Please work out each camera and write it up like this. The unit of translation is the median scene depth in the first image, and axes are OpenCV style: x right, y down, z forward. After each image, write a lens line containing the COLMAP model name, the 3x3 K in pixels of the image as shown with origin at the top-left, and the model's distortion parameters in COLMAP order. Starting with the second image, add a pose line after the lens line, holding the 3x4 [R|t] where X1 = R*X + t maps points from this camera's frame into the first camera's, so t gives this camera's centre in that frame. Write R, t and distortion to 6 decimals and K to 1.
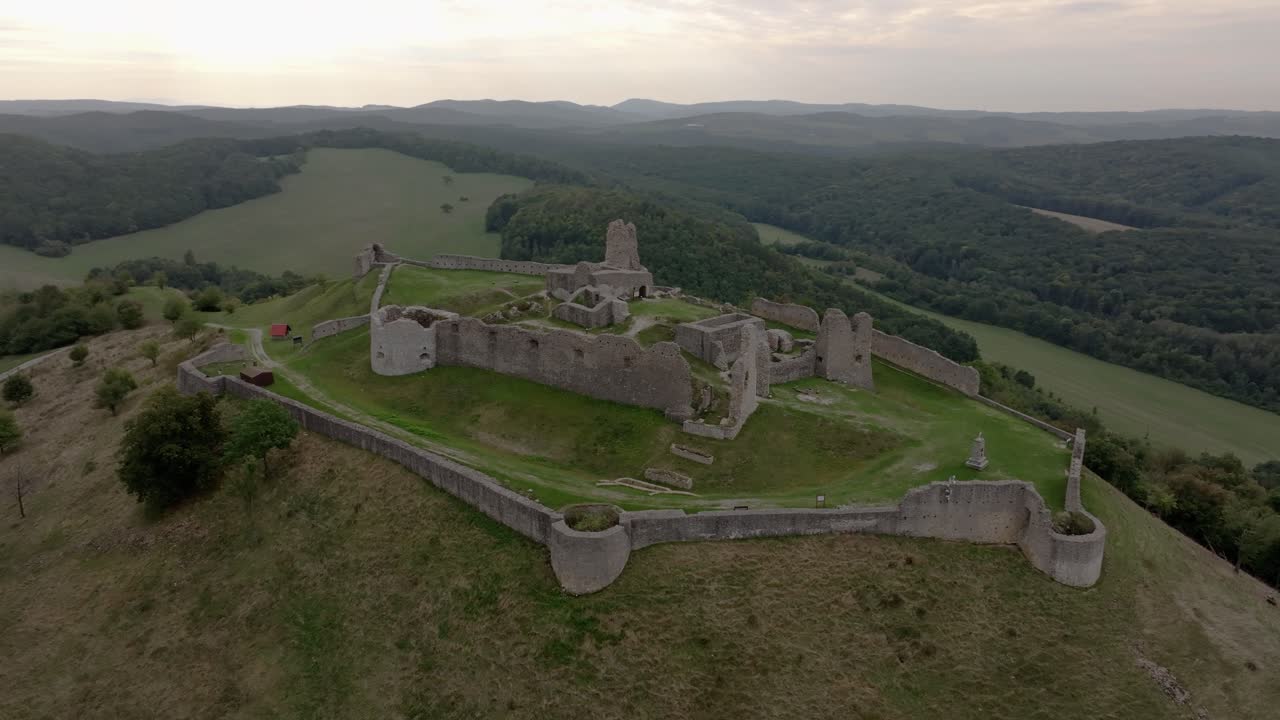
lens RADIAL K [[892.2, 0, 642.4], [0, 892.2, 359.2], [0, 0, 1]] dist [0.002554, 0.011042]
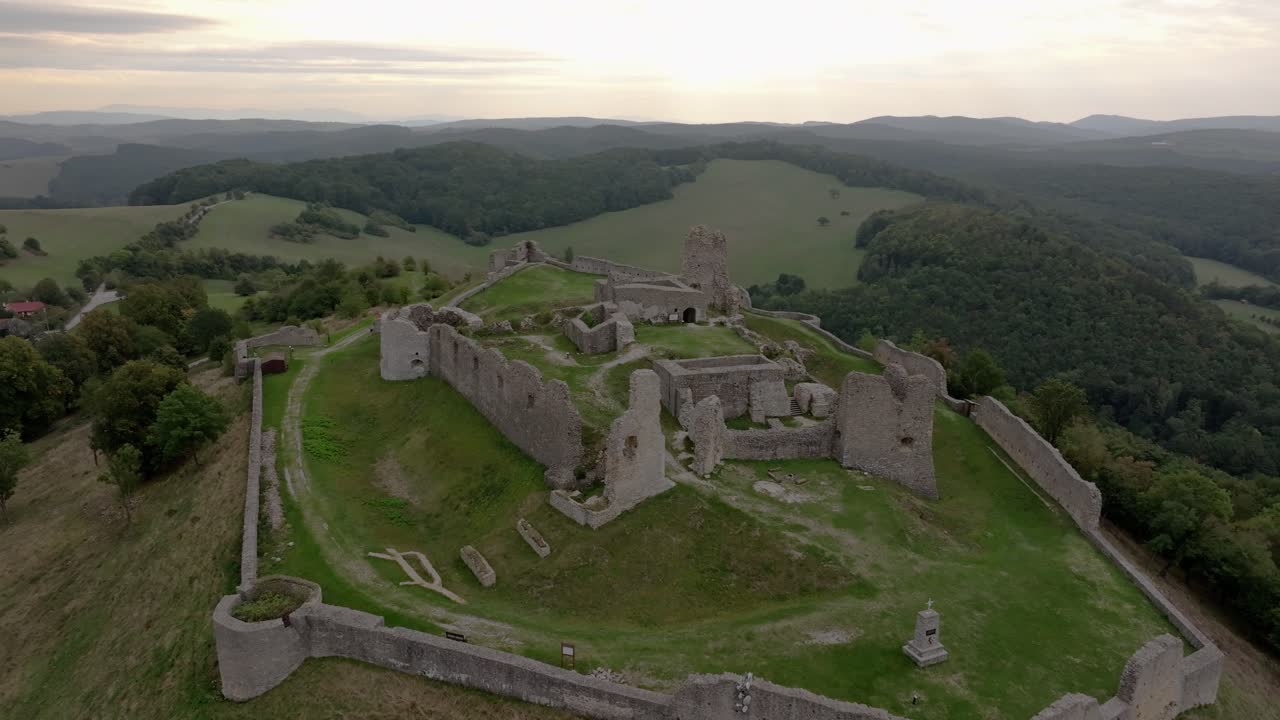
lens RADIAL K [[892.2, 0, 643.1], [0, 892.2, 361.0], [0, 0, 1]] dist [0.002554, 0.011042]
pose [[0.894629, 0.117556, -0.431068, 0.383123], [-0.124048, 0.992189, 0.013133, -0.050394], [0.429245, 0.041724, 0.902224, 0.334485]]
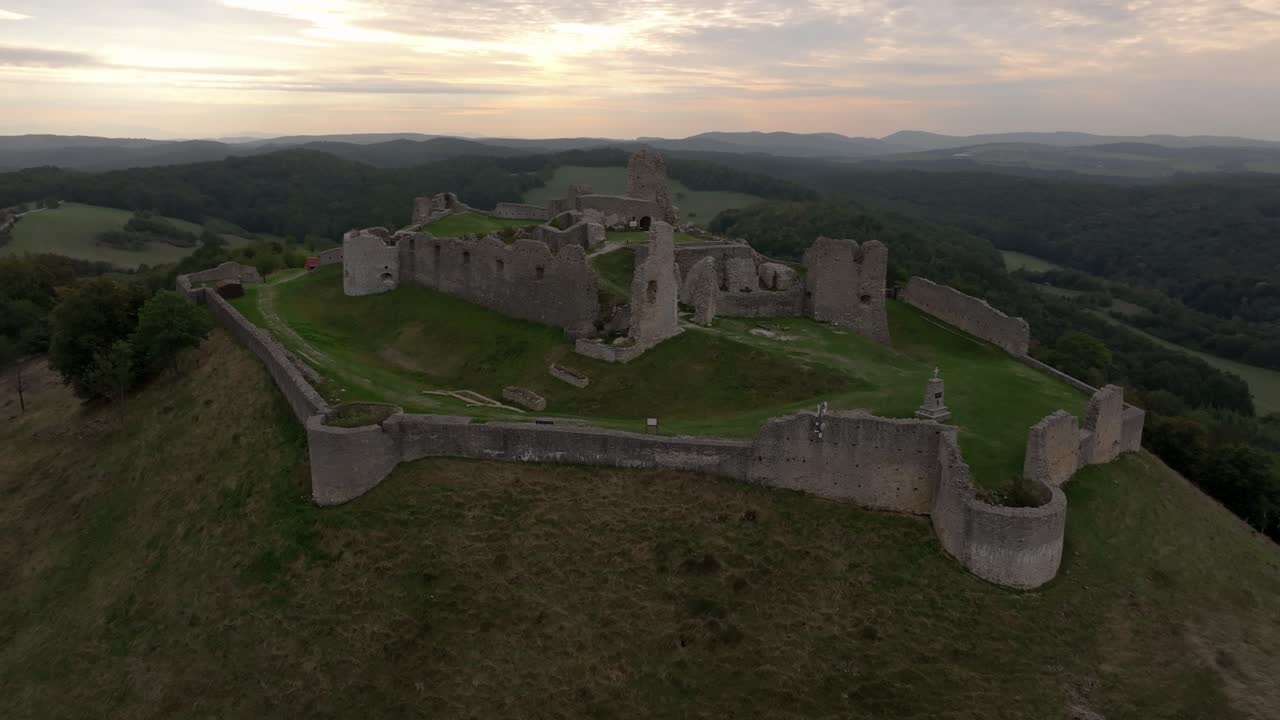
lens RADIAL K [[892.2, 0, 641.8], [0, 892.2, 358.0], [0, 0, 1]] dist [0.002554, 0.011042]
pose [[0.959352, 0.067535, -0.274011, 0.299916], [-0.076938, 0.996754, -0.023704, 0.092916], [0.271521, 0.043822, 0.961434, 0.216403]]
